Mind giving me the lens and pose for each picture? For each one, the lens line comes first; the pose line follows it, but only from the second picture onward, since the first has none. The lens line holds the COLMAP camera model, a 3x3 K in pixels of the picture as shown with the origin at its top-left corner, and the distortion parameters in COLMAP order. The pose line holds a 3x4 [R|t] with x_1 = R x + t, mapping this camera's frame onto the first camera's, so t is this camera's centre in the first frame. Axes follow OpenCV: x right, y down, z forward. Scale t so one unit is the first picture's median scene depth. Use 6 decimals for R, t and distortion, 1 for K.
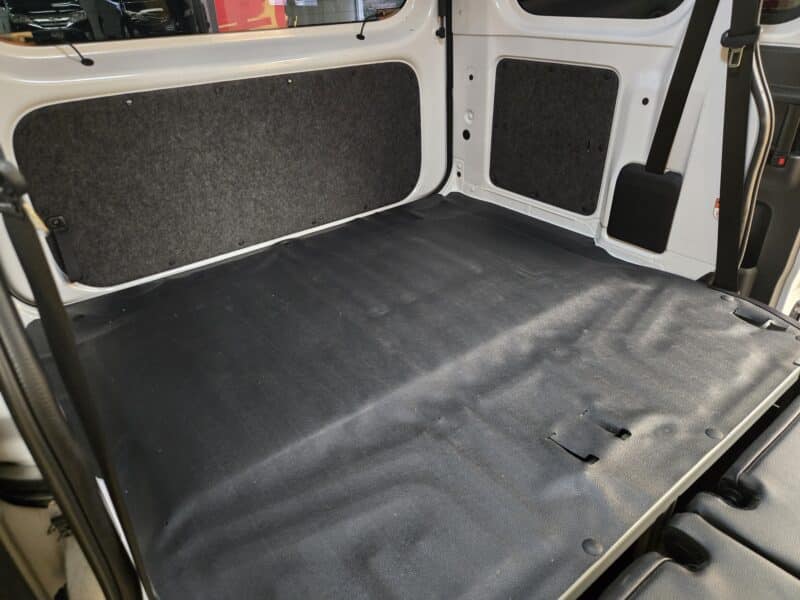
lens RADIAL K [[546.3, 0, 400.1], [0, 546.3, 298.9], [0, 0, 1]] dist [0.042897, -0.029209]
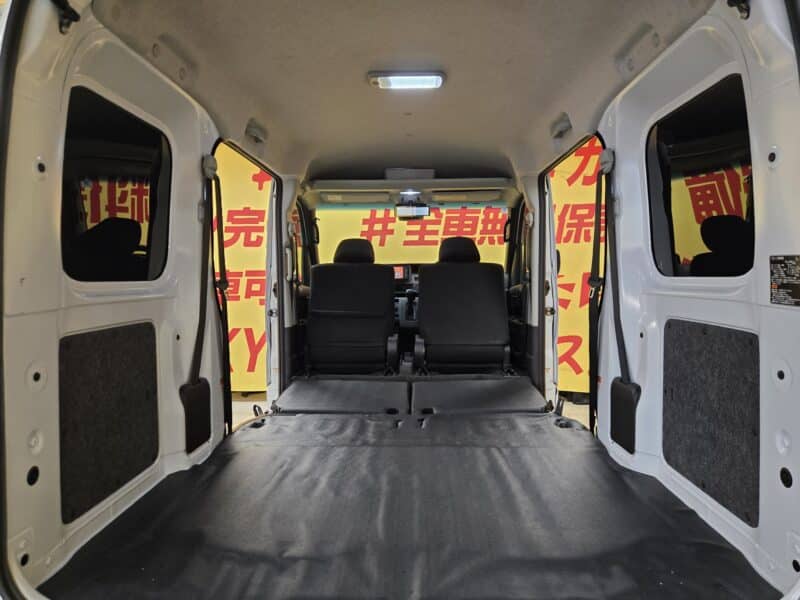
lens RADIAL K [[546.3, 0, 404.1], [0, 546.3, 299.0], [0, 0, 1]] dist [0.042897, -0.029209]
pose [[-0.773157, 0.001594, 0.634212, -0.550725], [0.343513, 0.841664, 0.416655, -0.589262], [-0.533129, 0.540000, -0.651286, 1.143297]]
